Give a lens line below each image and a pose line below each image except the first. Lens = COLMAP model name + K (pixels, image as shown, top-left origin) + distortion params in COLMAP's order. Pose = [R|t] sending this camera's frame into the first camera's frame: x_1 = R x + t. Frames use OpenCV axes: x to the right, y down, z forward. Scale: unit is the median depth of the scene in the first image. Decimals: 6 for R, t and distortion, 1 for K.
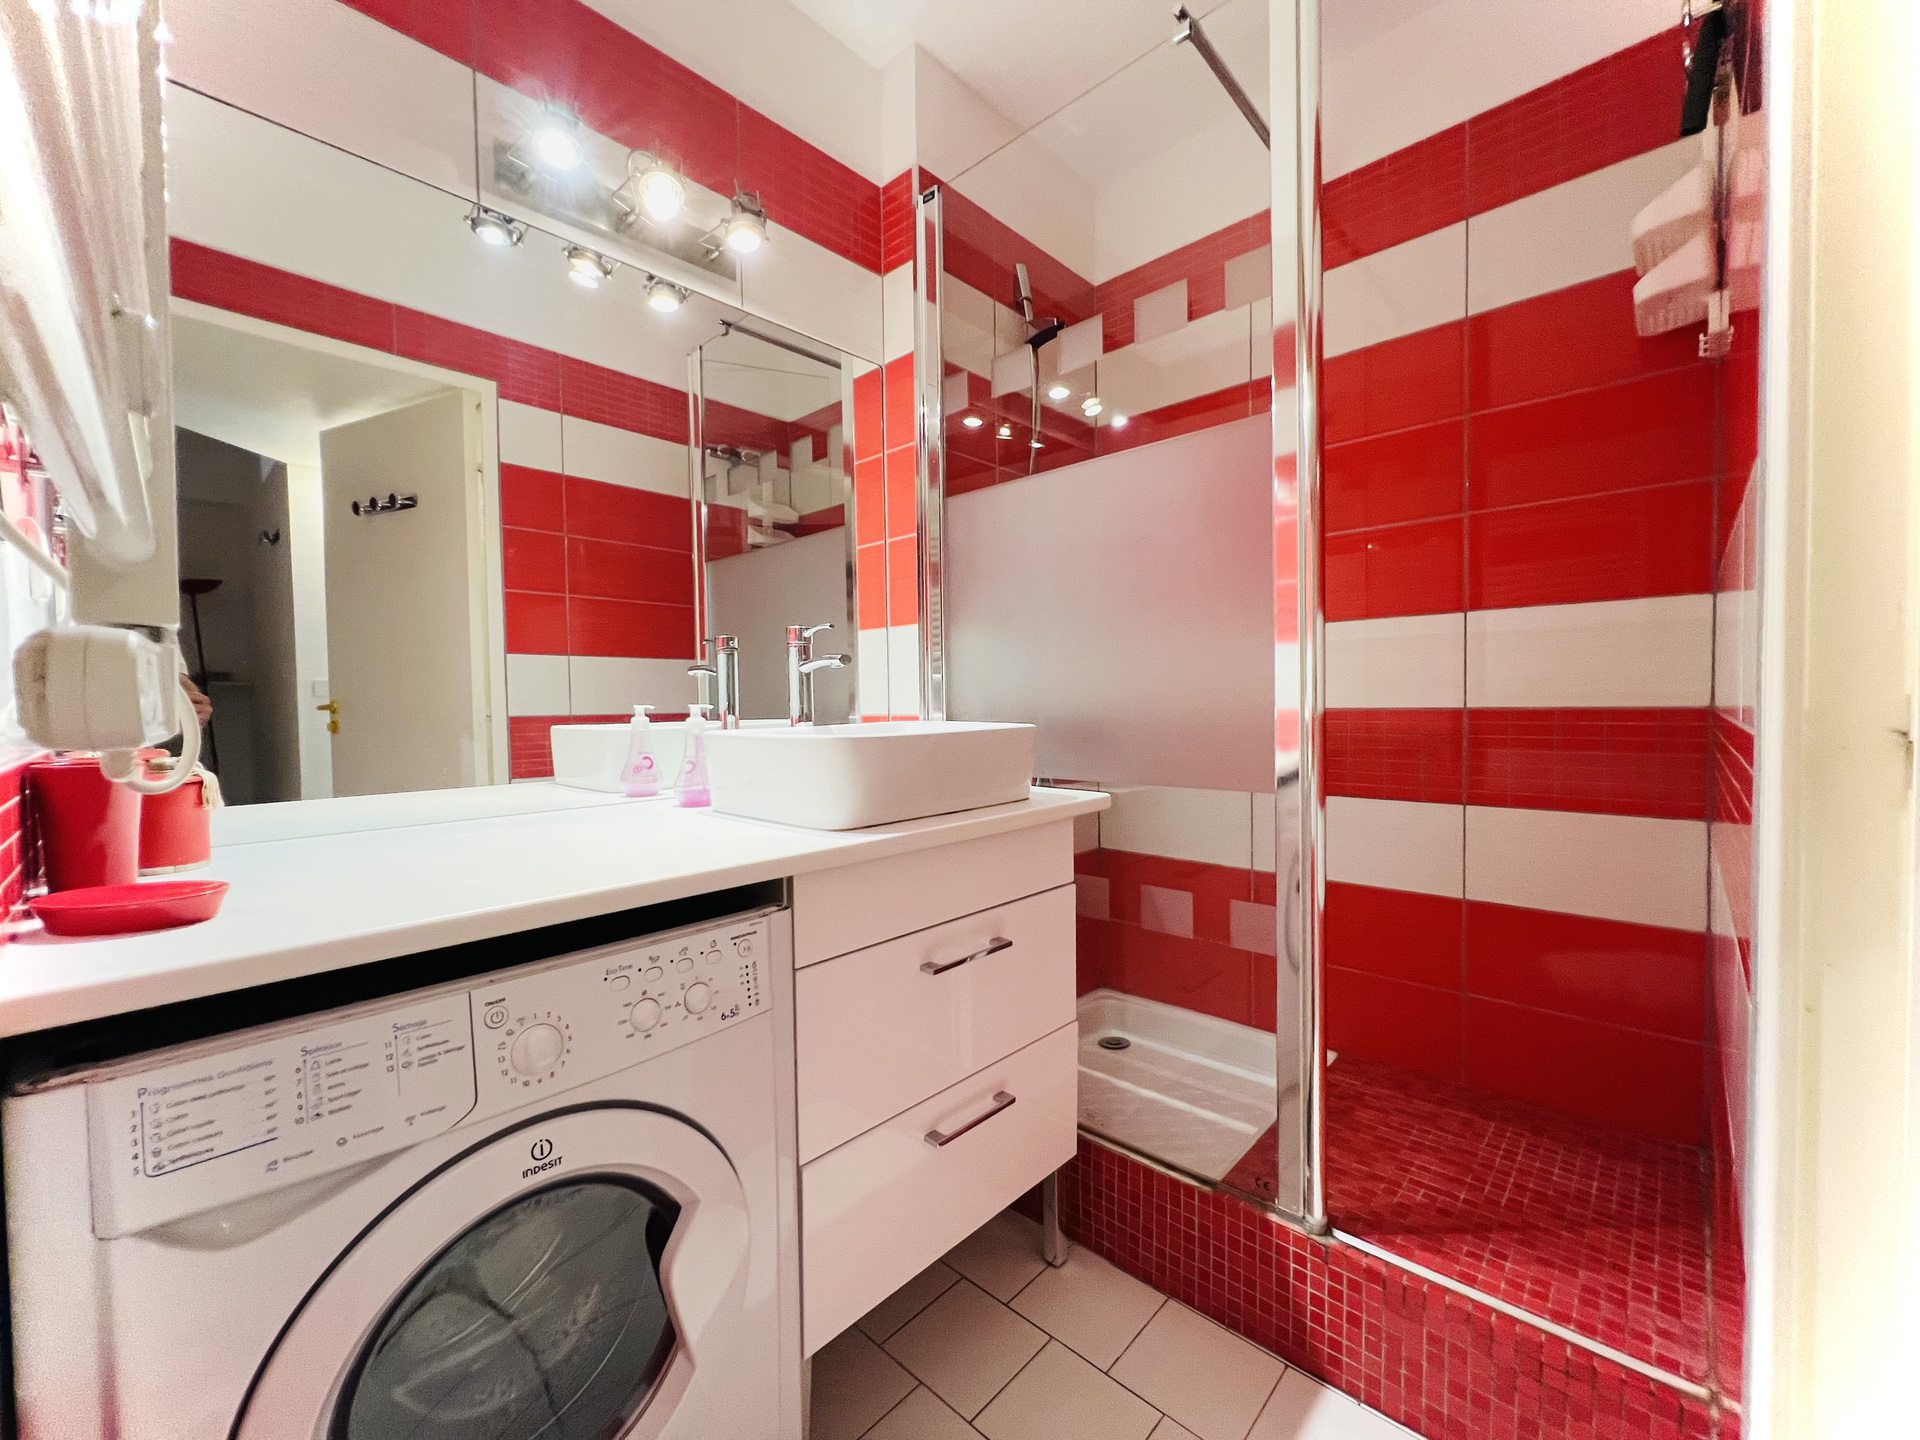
lens RADIAL K [[765.2, 0, 955.8], [0, 765.2, 718.4], [0, 0, 1]] dist [-0.001947, 0.000113]
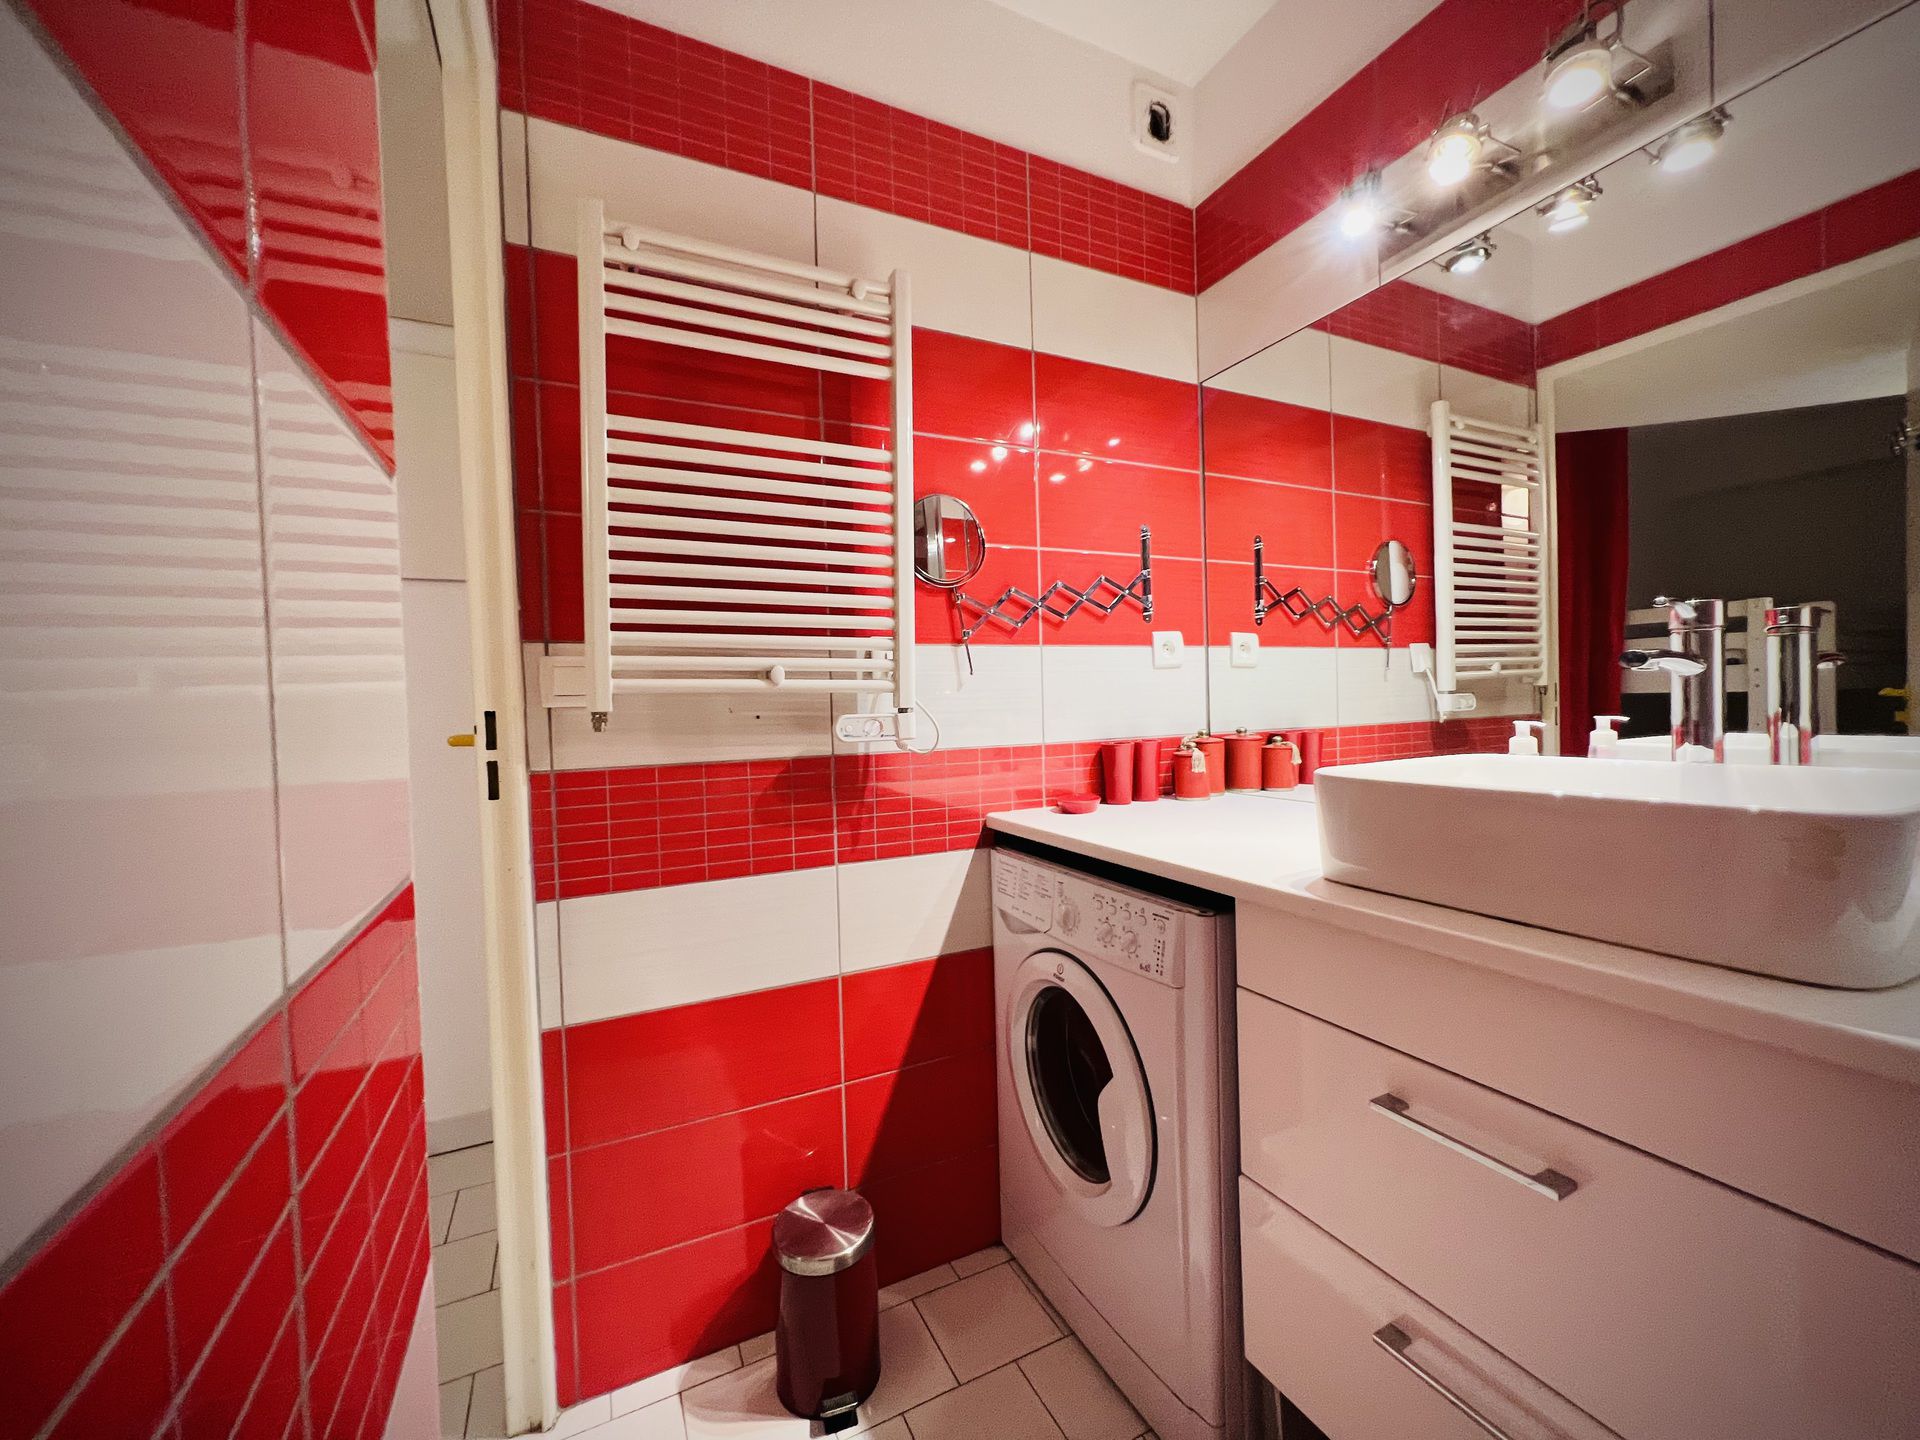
lens RADIAL K [[765.2, 0, 956.7], [0, 765.2, 723.8], [0, 0, 1]] dist [-0.001947, 0.000113]
pose [[-0.346508, 0.046991, -0.936869, 1.013331], [0.008634, 0.998862, 0.046907, -0.095447], [0.938007, 0.008164, -0.346520, 1.132174]]
